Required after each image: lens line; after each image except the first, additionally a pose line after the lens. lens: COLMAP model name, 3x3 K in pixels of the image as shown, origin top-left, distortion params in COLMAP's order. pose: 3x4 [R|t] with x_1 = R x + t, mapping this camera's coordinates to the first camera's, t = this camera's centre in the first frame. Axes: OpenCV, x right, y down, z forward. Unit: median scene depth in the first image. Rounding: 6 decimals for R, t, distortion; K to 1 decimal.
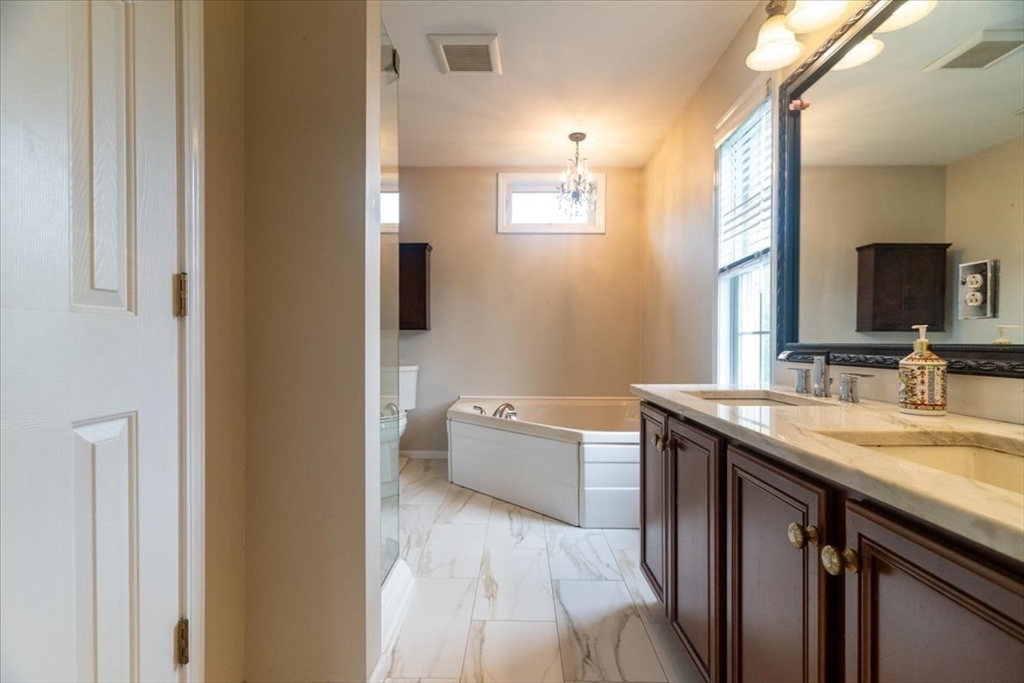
lens RADIAL K [[490.6, 0, 511.0], [0, 490.6, 344.0], [0, 0, 1]] dist [0.001133, 0.000642]
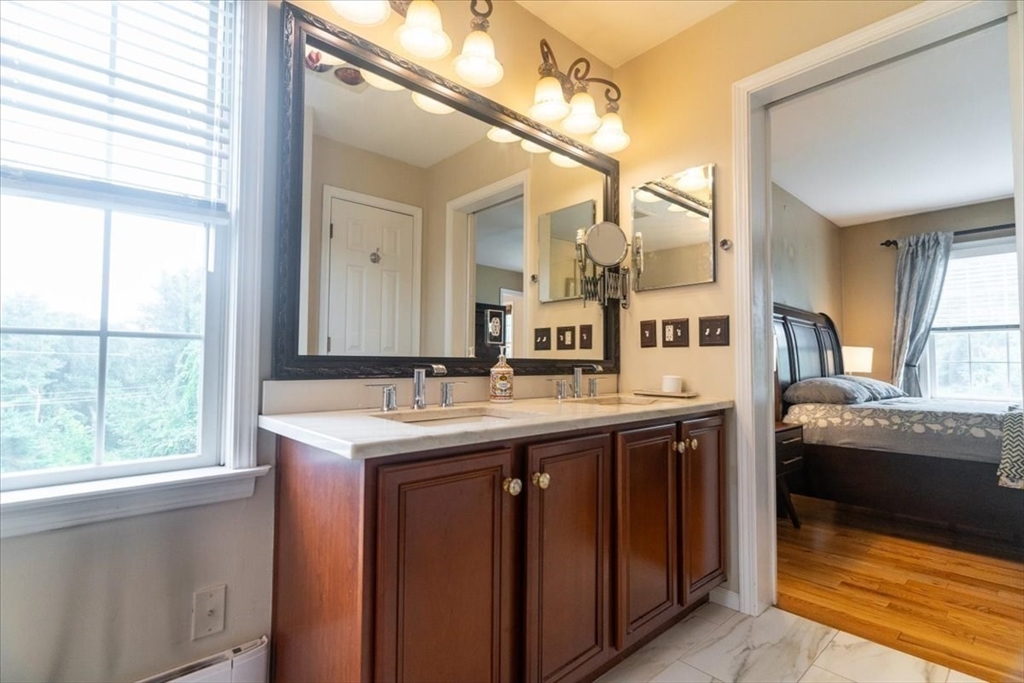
lens RADIAL K [[490.6, 0, 509.9], [0, 490.6, 342.4], [0, 0, 1]] dist [0.001133, 0.000642]
pose [[-0.672054, 0.021824, 0.740181, -0.259761], [-0.007679, 0.999306, -0.036437, 0.006585], [-0.740463, -0.030172, -0.671420, 1.863698]]
